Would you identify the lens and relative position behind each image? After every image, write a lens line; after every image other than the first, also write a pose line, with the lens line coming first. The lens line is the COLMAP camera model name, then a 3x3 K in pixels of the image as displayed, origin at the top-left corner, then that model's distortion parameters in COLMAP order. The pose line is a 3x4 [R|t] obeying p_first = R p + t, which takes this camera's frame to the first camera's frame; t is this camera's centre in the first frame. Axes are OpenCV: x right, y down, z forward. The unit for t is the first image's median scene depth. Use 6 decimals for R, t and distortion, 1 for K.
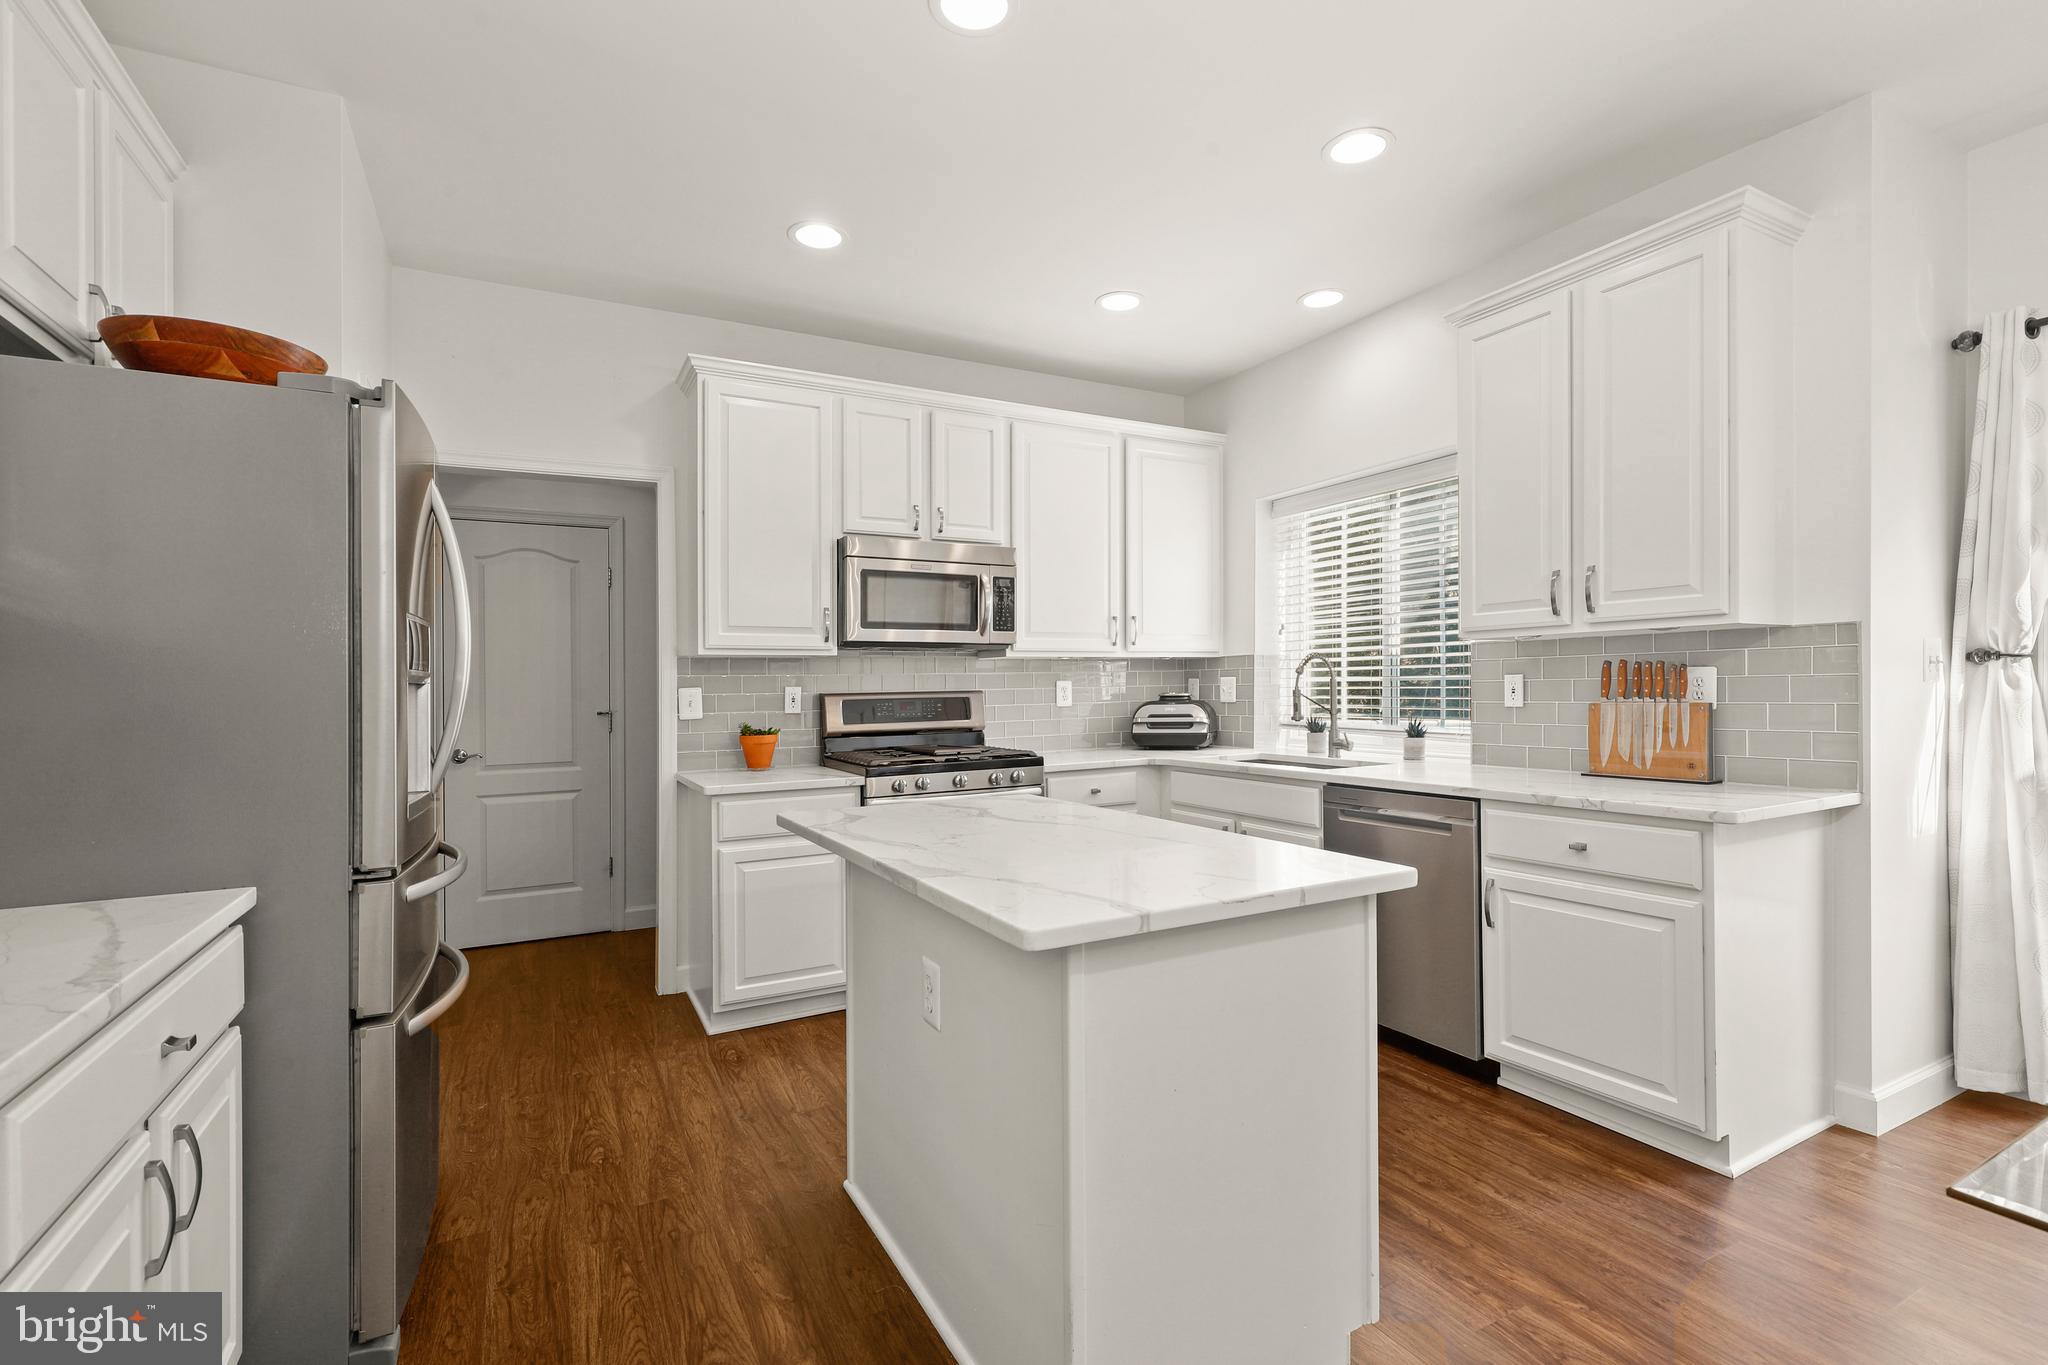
lens RADIAL K [[928.7, 0, 1030.3], [0, 928.7, 682.9], [0, 0, 1]] dist [-0.000068, -0.000413]
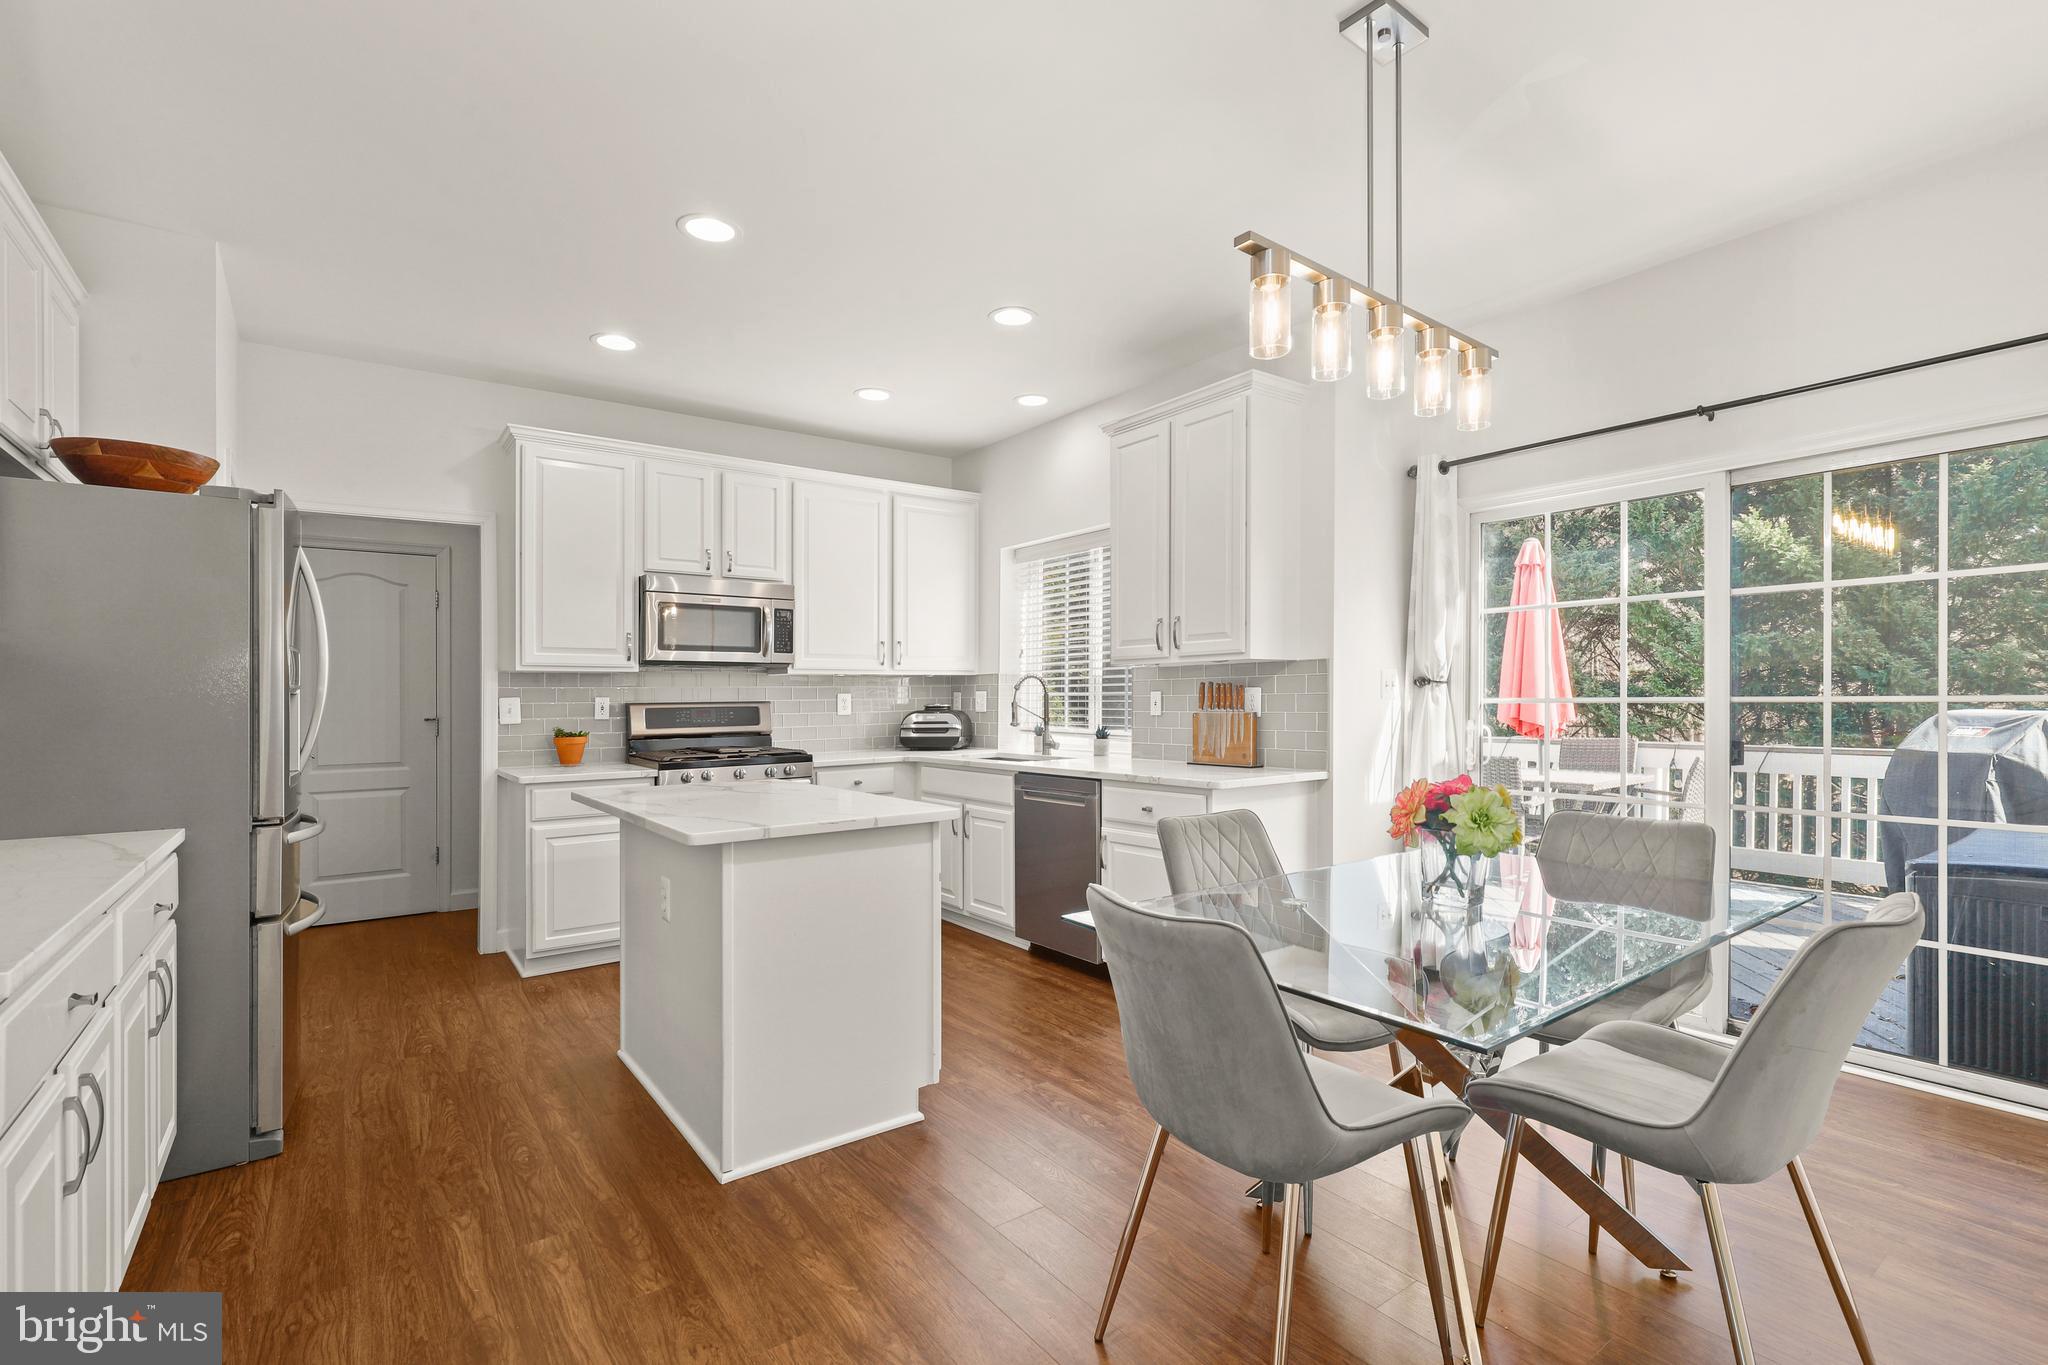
lens RADIAL K [[928.7, 0, 1028.1], [0, 928.7, 700.4], [0, 0, 1]] dist [-0.000068, -0.000413]
pose [[0.989801, 0.005634, 0.142345, 0.127725], [-0.006490, 0.999964, 0.005545, -0.002283], [-0.142308, -0.006412, 0.989802, -0.286768]]
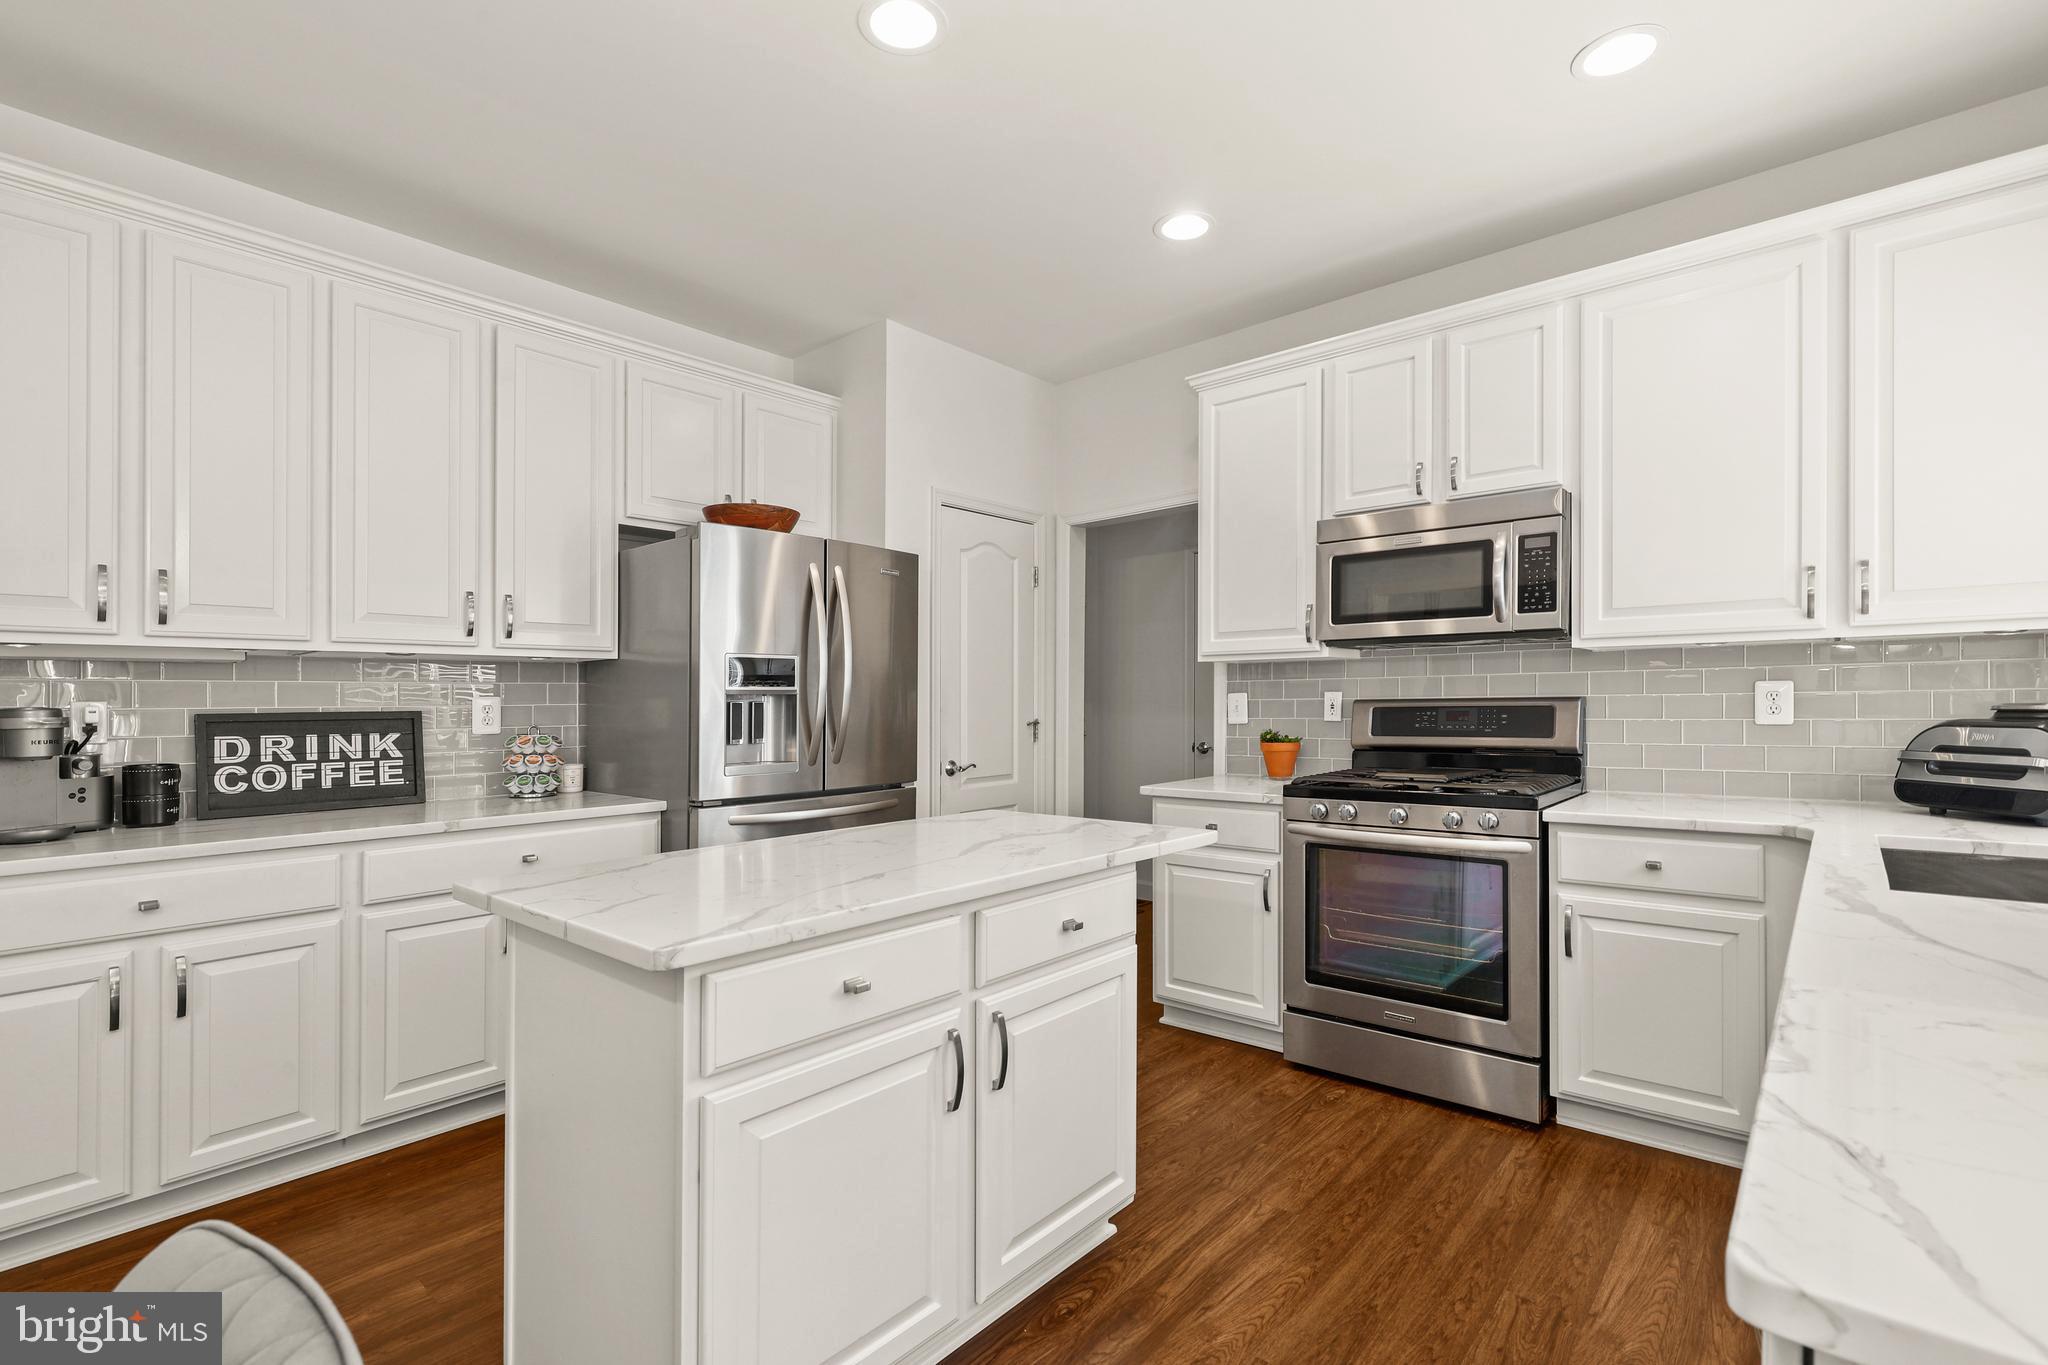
lens RADIAL K [[928.7, 0, 1025.3], [0, 928.7, 679.8], [0, 0, 1]] dist [-0.000068, -0.000413]
pose [[0.347596, -0.011817, -0.937570, 0.535351], [0.006623, 0.999927, -0.010148, -0.000598], [0.937621, -0.002682, 0.347649, 0.439066]]
